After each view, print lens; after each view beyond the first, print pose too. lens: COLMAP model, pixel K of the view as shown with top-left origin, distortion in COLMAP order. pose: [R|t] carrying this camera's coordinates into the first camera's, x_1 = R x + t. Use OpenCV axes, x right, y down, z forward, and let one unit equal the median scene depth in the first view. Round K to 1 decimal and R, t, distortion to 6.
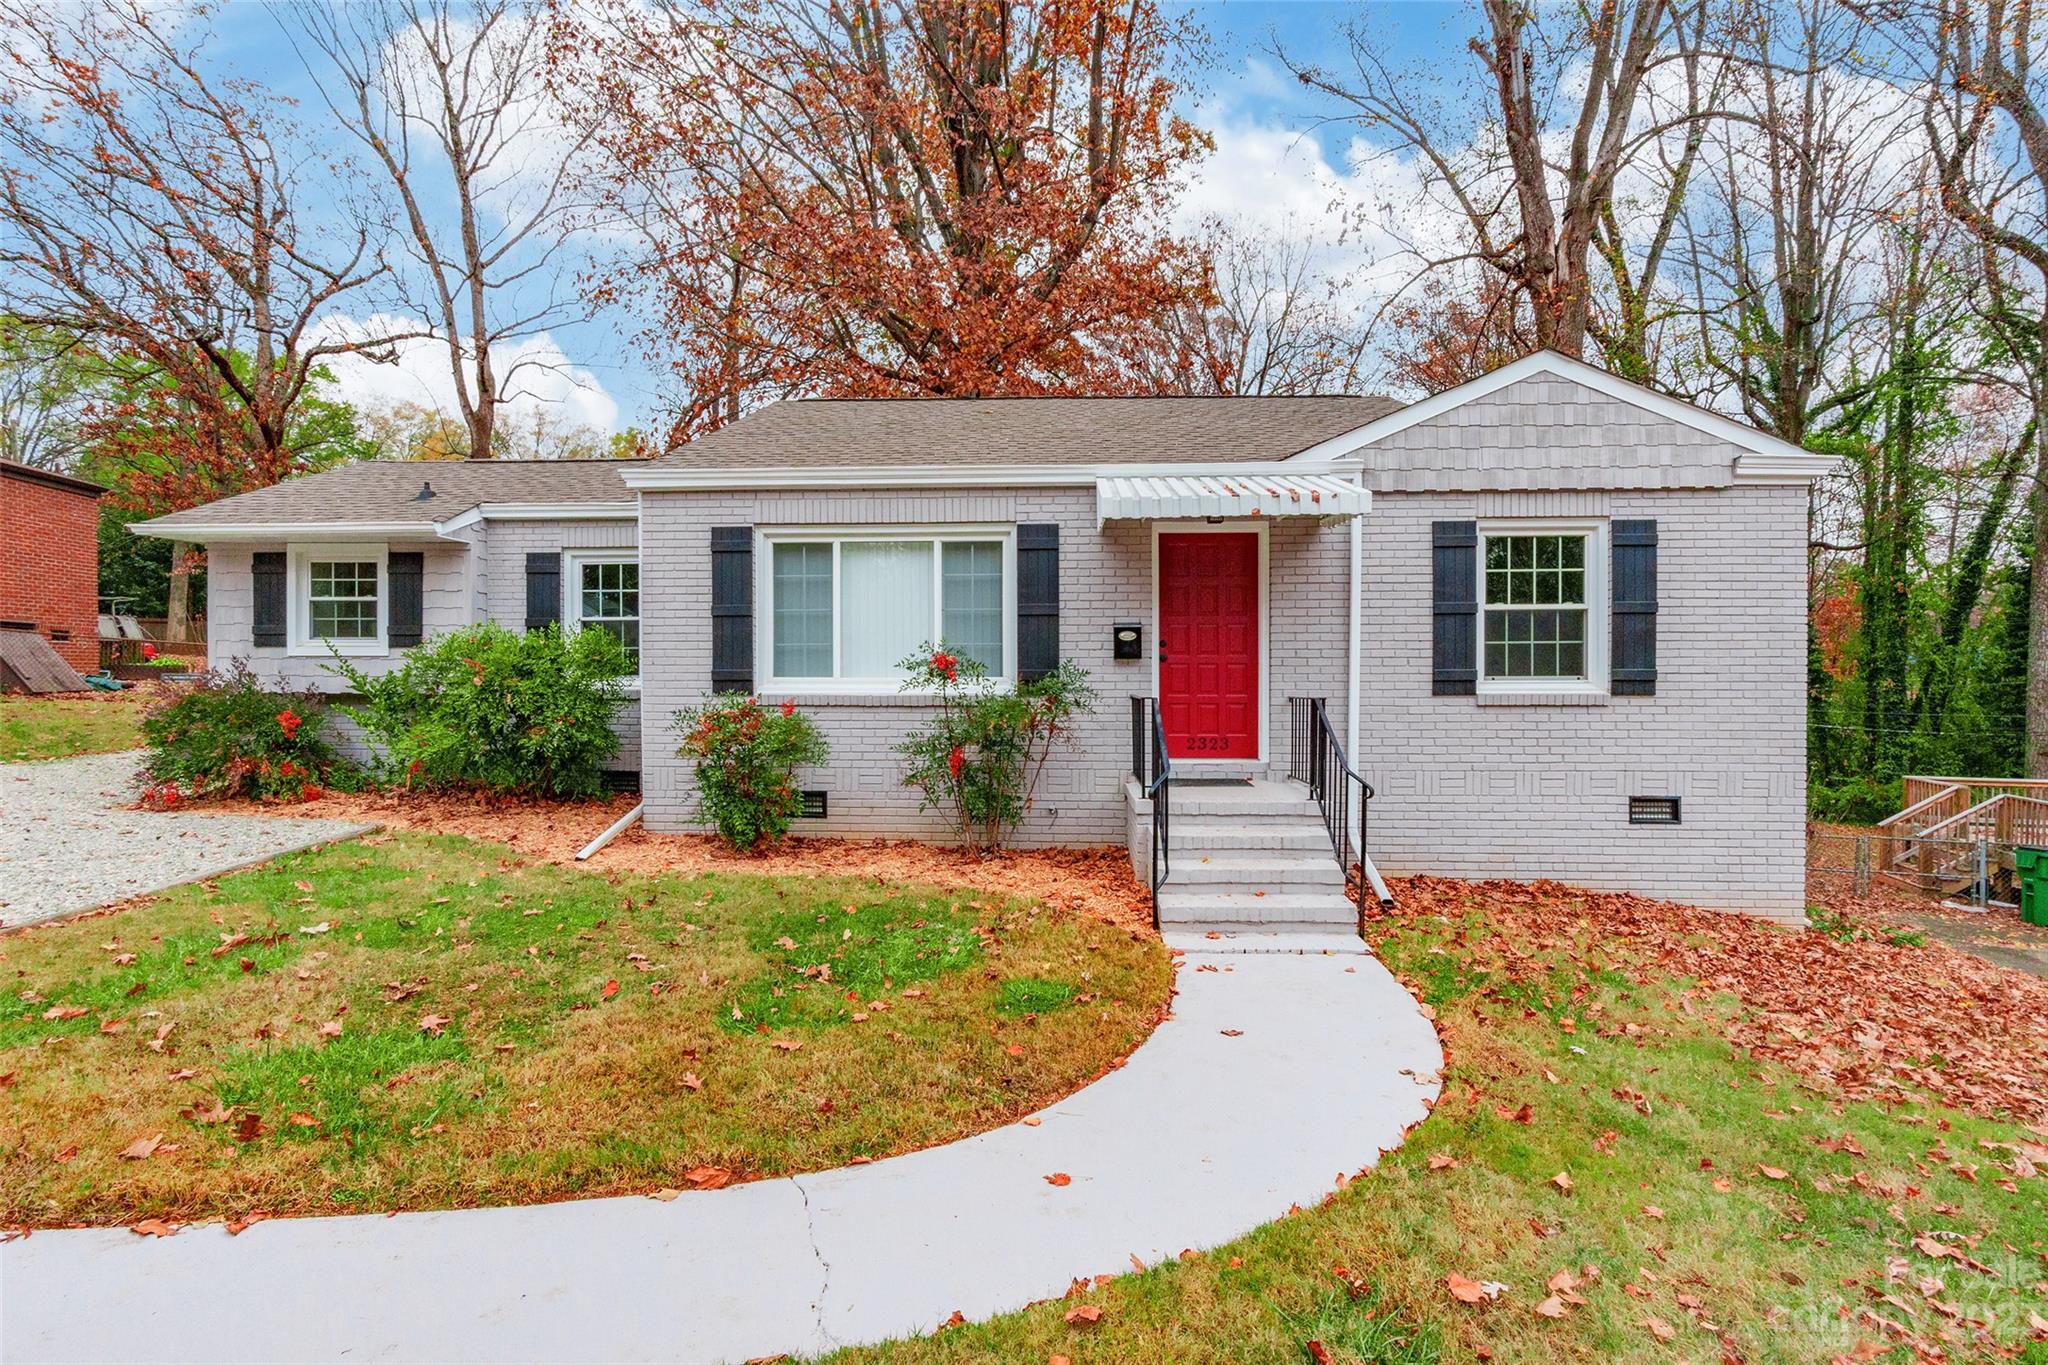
lens RADIAL K [[957.2, 0, 1066.8], [0, 957.2, 634.1], [0, 0, 1]] dist [-0.010175, -0.000076]
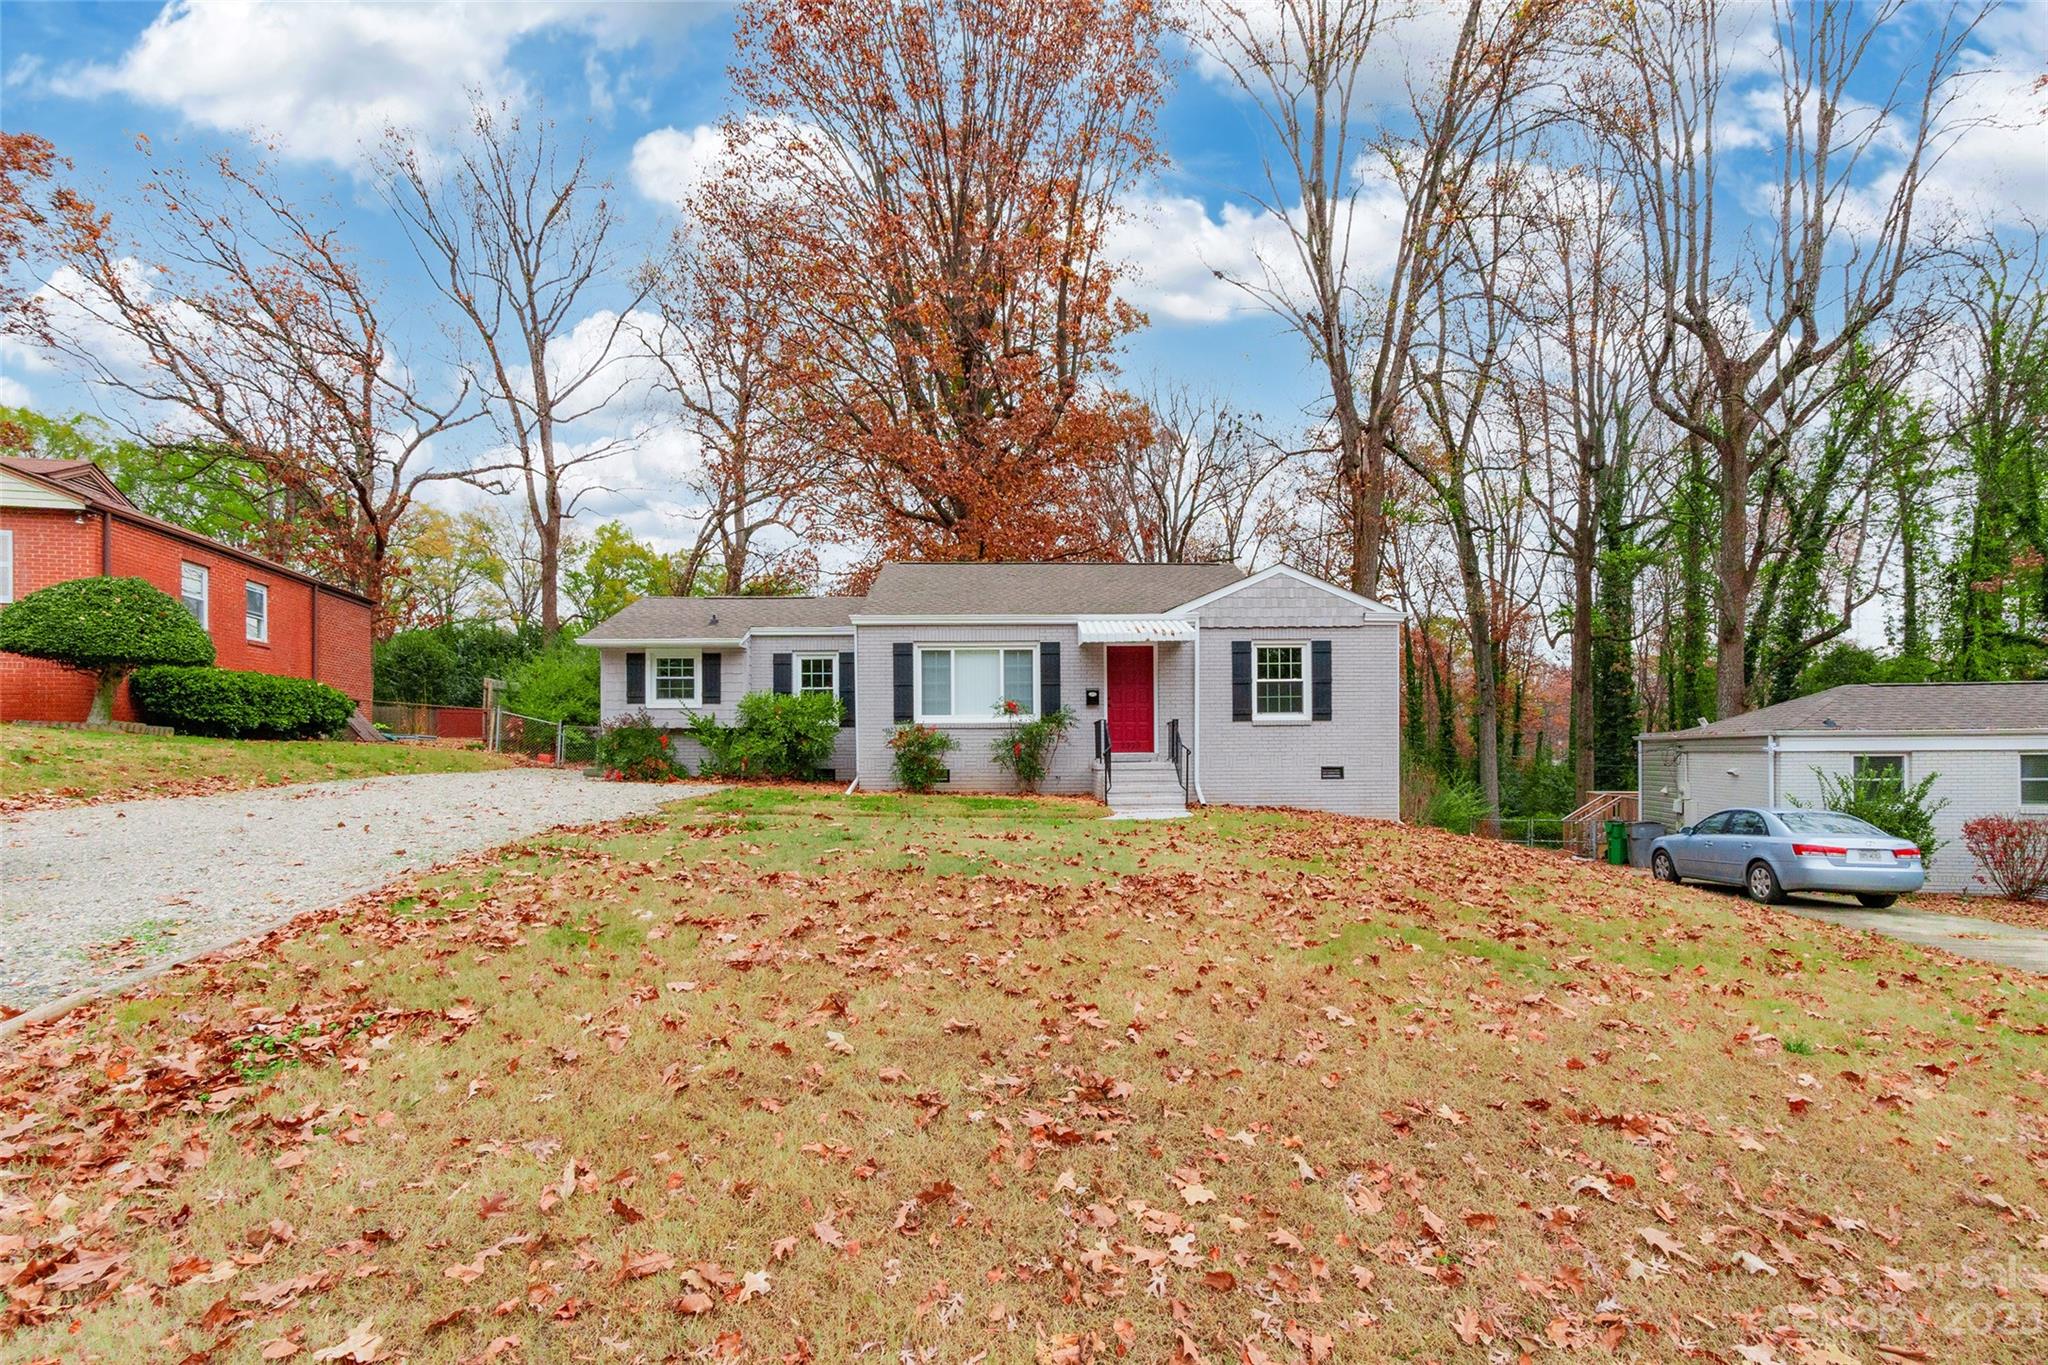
lens RADIAL K [[957.2, 0, 1066.8], [0, 957.2, 634.1], [0, 0, 1]] dist [-0.010175, -0.000076]
pose [[0.998709, 0.000552, 0.050799, -0.100749], [0.003737, 0.996434, -0.084298, 0.046861], [-0.050664, 0.084379, 0.995145, -1.117078]]
